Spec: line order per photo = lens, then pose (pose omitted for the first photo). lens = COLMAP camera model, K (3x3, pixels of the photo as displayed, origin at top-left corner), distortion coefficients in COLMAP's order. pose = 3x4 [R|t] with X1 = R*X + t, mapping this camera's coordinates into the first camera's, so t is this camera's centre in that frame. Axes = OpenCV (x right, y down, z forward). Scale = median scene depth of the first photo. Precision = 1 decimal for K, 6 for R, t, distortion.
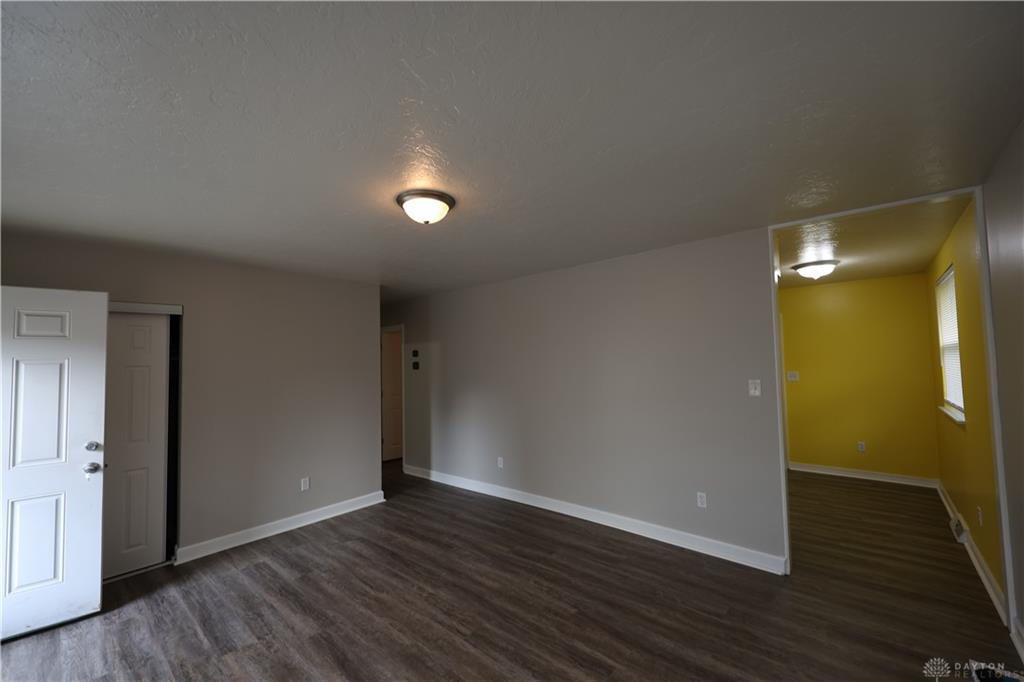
lens RADIAL K [[409.6, 0, 514.4], [0, 409.6, 343.7], [0, 0, 1]] dist [-0.009520, 0.000416]
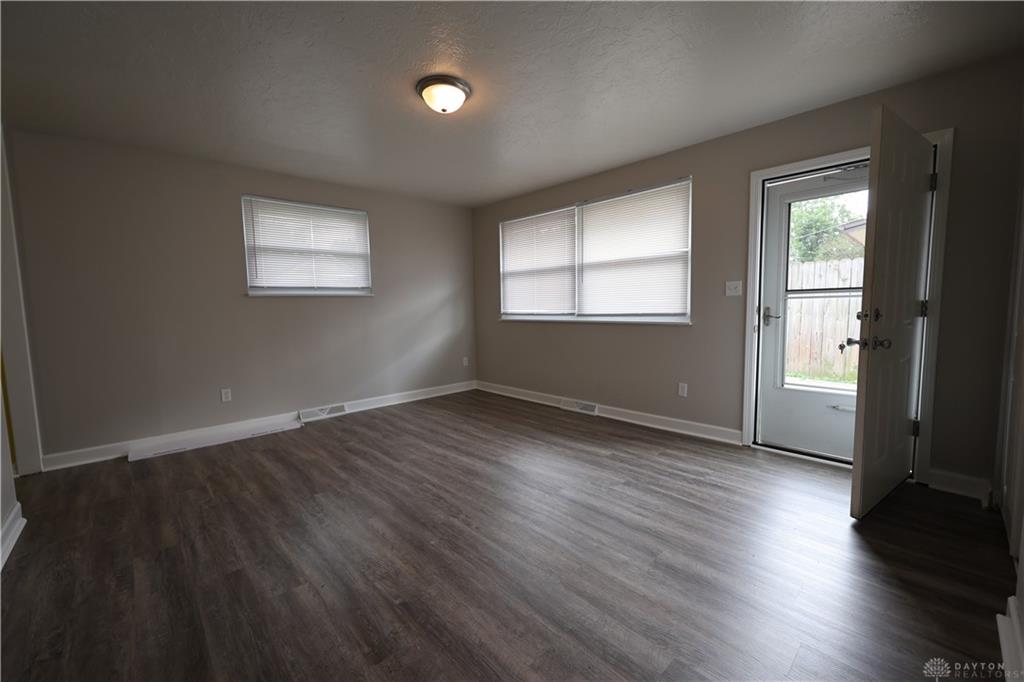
lens RADIAL K [[409.6, 0, 508.9], [0, 409.6, 336.2], [0, 0, 1]] dist [-0.009520, 0.000416]
pose [[-0.992835, 0.034564, 0.114385, -0.402240], [0.038446, 0.998751, 0.031907, 0.220422], [-0.113140, 0.036076, -0.992924, 1.718306]]
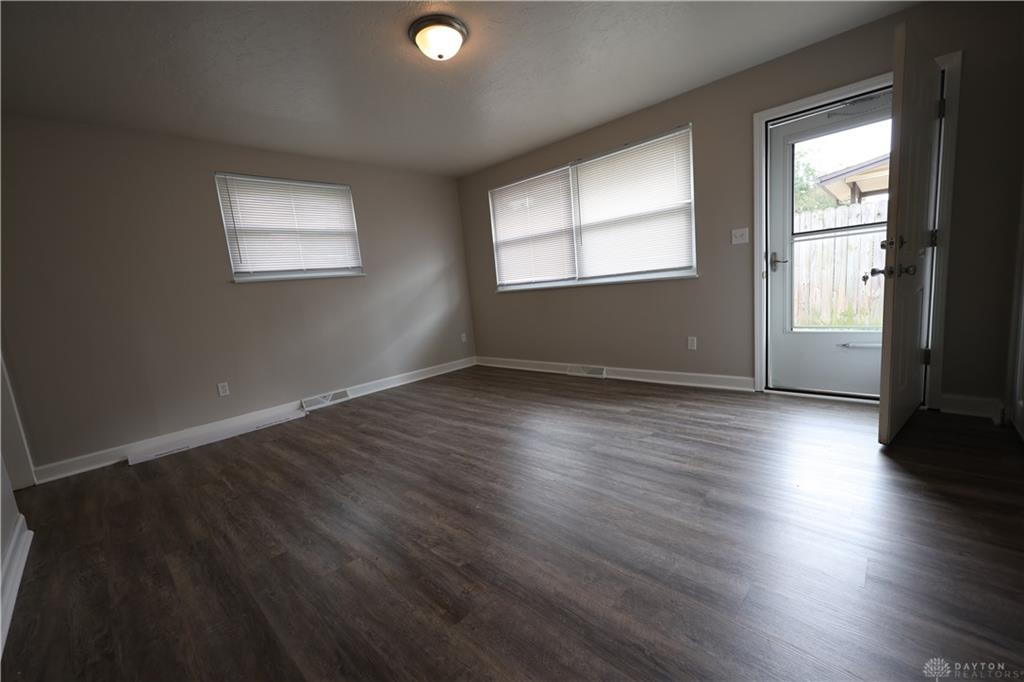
lens RADIAL K [[409.6, 0, 510.0], [0, 409.6, 344.0], [0, 0, 1]] dist [-0.009520, 0.000416]
pose [[-0.991708, 0.108211, 0.069323, -0.310486], [0.114841, 0.988324, 0.100135, 0.257556], [-0.057678, 0.107266, -0.992556, 1.700863]]
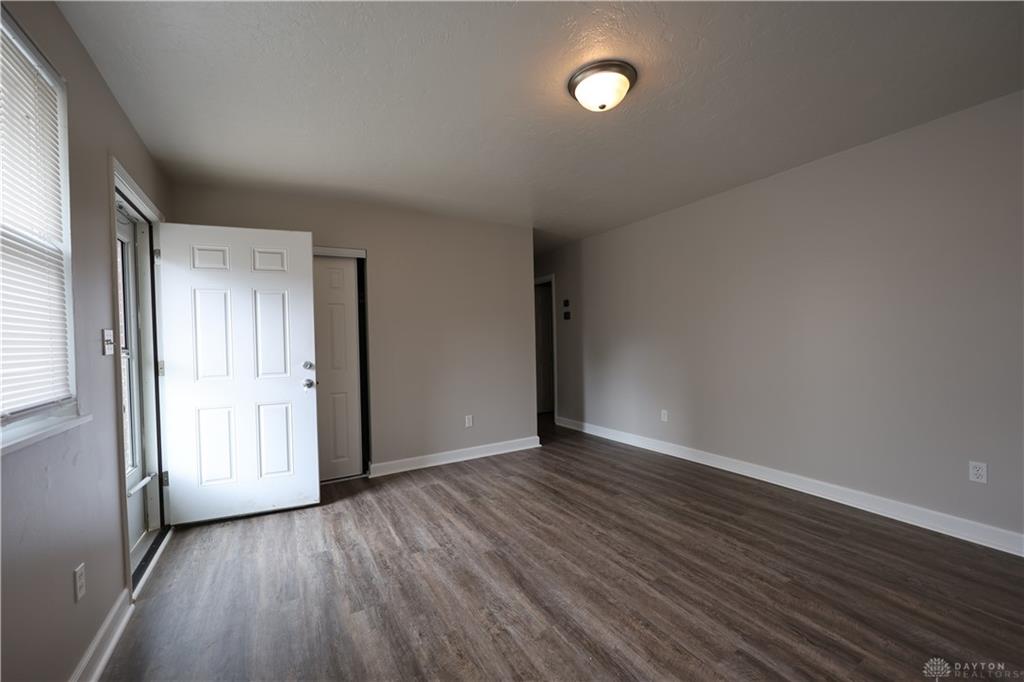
lens RADIAL K [[409.6, 0, 508.2], [0, 409.6, 349.0], [0, 0, 1]] dist [-0.009520, 0.000416]
pose [[0.941301, 0.009098, -0.337446, -0.091606], [0.016897, 0.997114, 0.074015, 0.117881], [0.337145, -0.075372, 0.938431, 0.085232]]
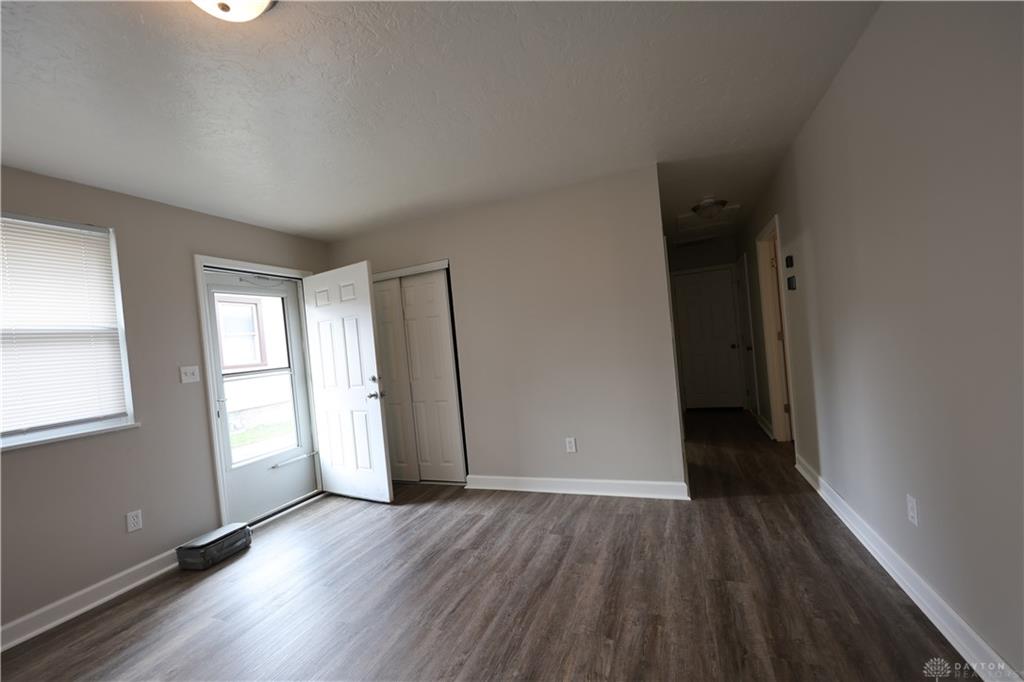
lens RADIAL K [[409.6, 0, 513.1], [0, 409.6, 346.1], [0, 0, 1]] dist [-0.009520, 0.000416]
pose [[0.316719, 0.003492, -0.948513, 0.334966], [0.127489, 0.990763, 0.046217, 0.131417], [0.939912, -0.135563, 0.313348, 0.935479]]
